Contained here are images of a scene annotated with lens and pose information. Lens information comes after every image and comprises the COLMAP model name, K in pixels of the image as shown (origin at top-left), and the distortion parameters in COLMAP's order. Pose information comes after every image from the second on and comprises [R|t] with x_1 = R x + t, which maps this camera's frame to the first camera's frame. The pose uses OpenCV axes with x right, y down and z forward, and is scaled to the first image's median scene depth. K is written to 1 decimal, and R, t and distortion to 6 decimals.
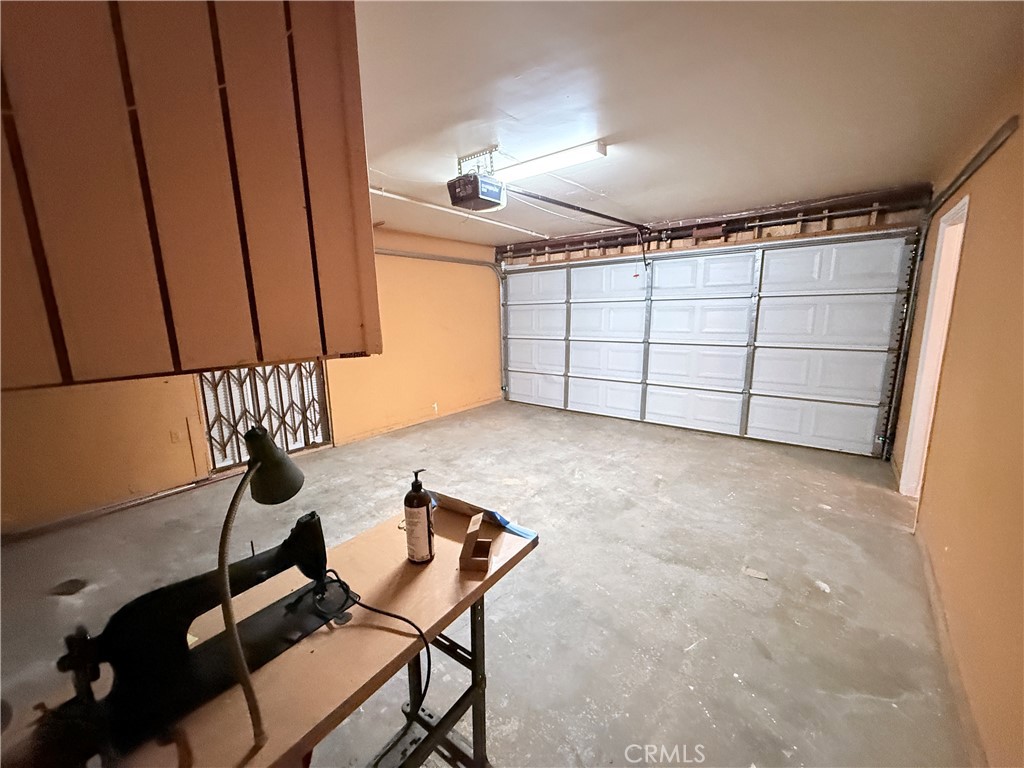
lens RADIAL K [[409.5, 0, 512.8], [0, 409.5, 387.1], [0, 0, 1]] dist [0.001875, -0.000379]
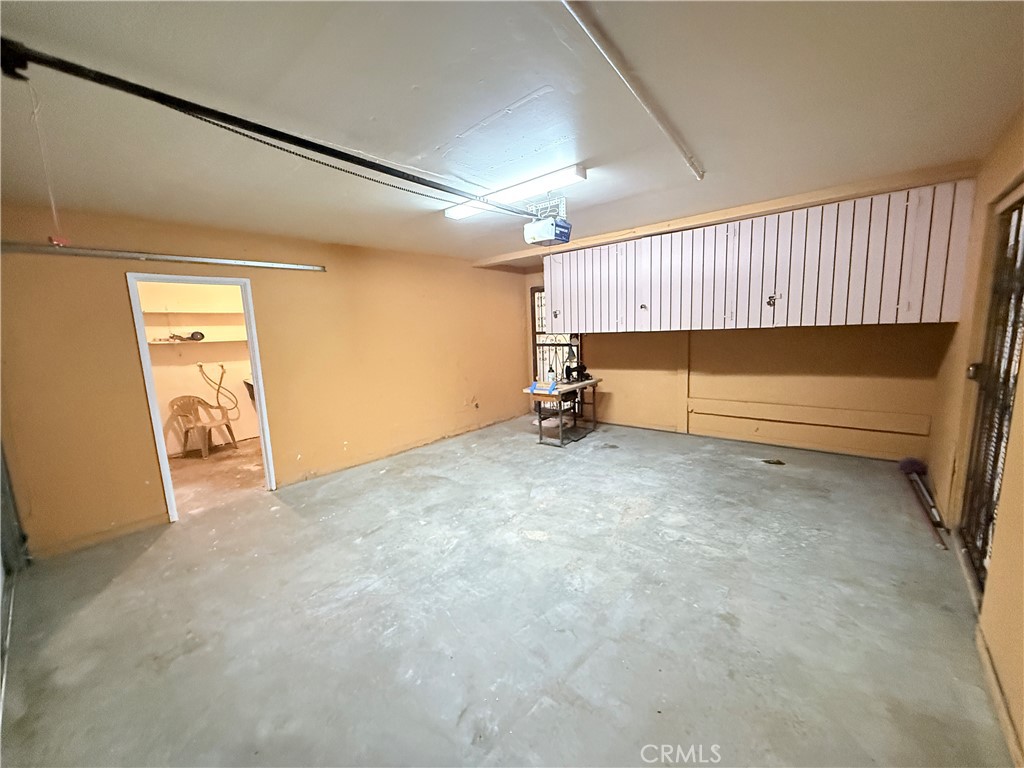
lens RADIAL K [[406.6, 0, 513.1], [0, 406.6, 385.4], [0, 0, 1]] dist [0.000655, 0.000027]
pose [[-0.997031, 0.058711, 0.049831, -0.014667], [0.071660, 0.944284, 0.321235, -0.328295], [-0.028194, 0.323852, -0.945688, 1.705331]]
